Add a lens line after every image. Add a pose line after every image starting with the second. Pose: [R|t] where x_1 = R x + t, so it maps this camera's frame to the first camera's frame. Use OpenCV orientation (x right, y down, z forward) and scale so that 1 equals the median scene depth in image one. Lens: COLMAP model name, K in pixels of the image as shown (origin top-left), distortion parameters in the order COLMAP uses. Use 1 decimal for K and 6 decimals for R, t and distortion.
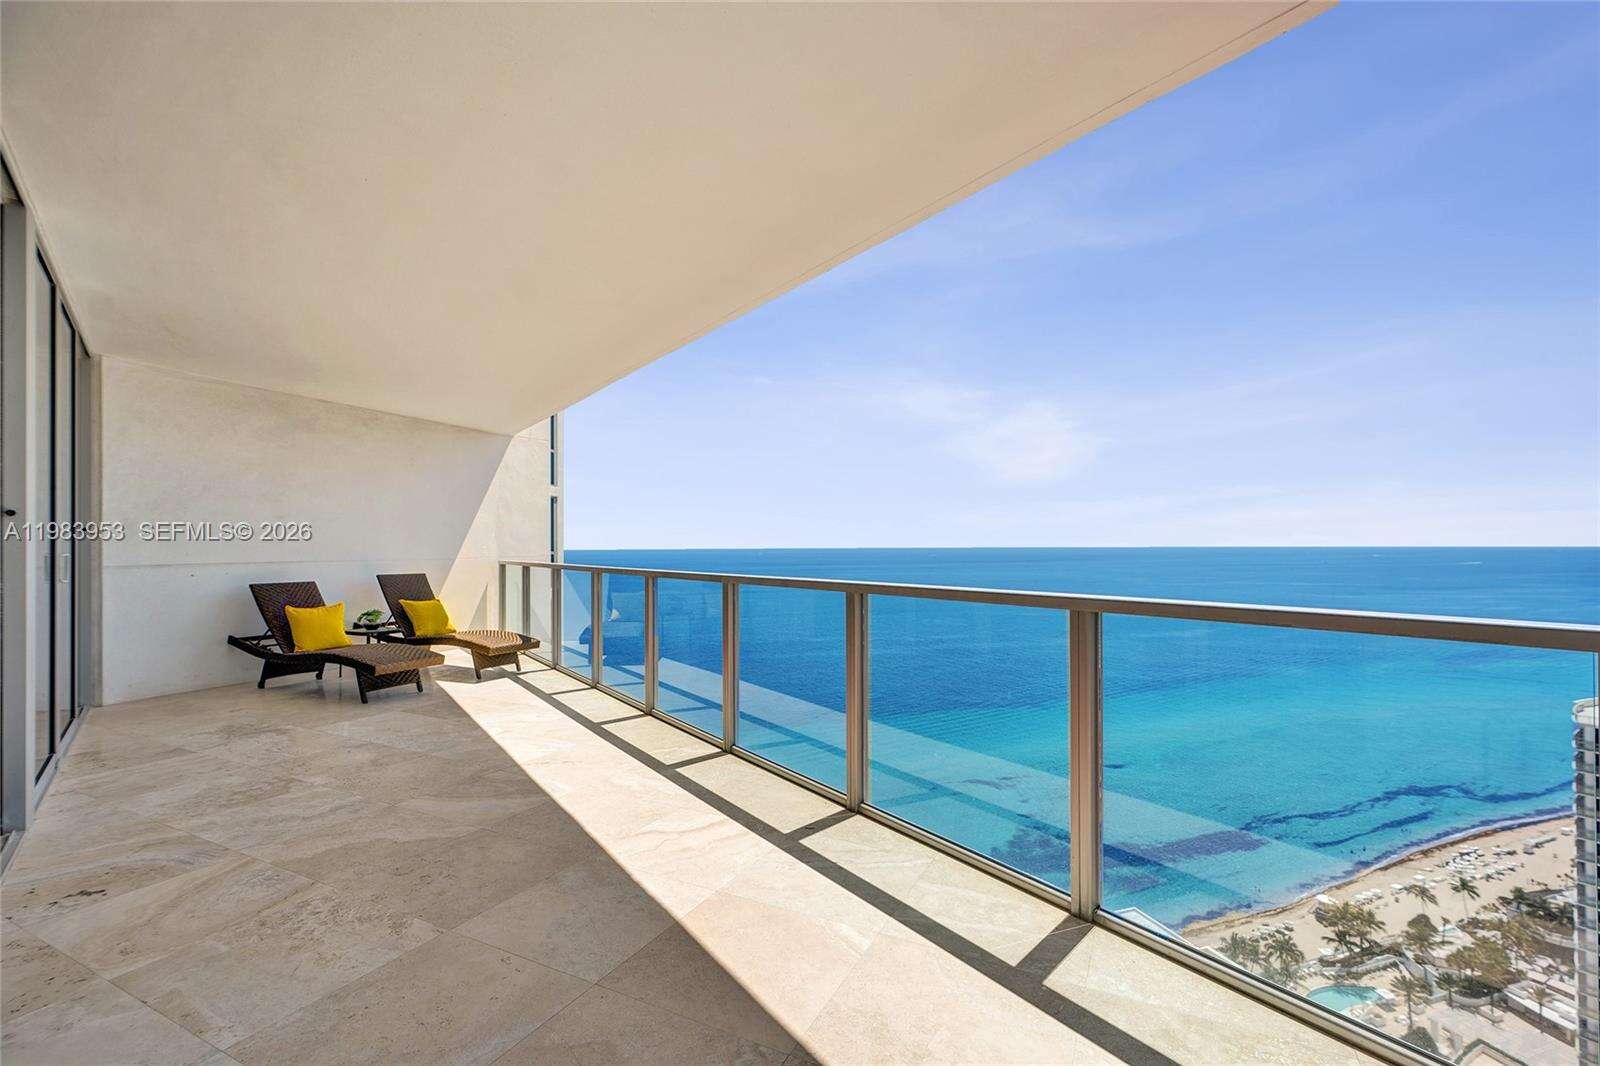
lens RADIAL K [[682.7, 0, 806.7], [0, 682.7, 537.0], [0, 0, 1]] dist [-0.000452, 0.000199]
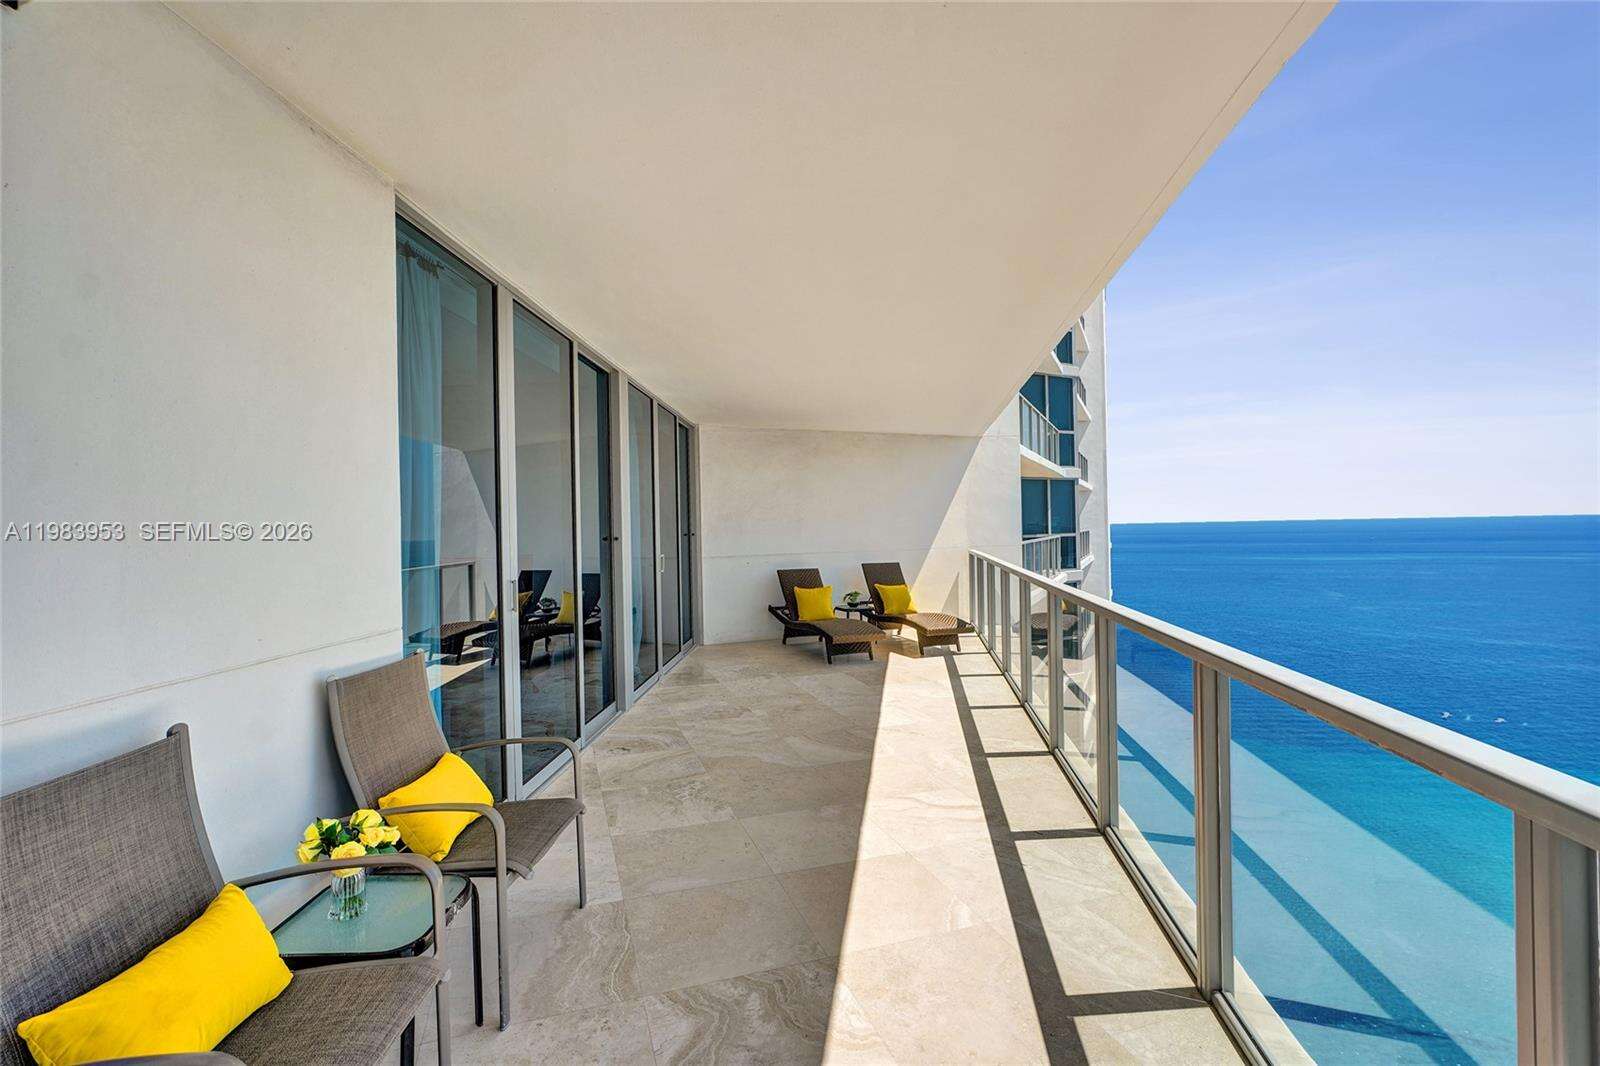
lens RADIAL K [[682.7, 0, 806.7], [0, 682.7, 537.0], [0, 0, 1]] dist [-0.000452, 0.000199]
pose [[0.738546, -0.004641, -0.674187, 0.193106], [0.024460, 0.999502, 0.019915, -0.027685], [0.673759, -0.031199, 0.738292, -0.006676]]
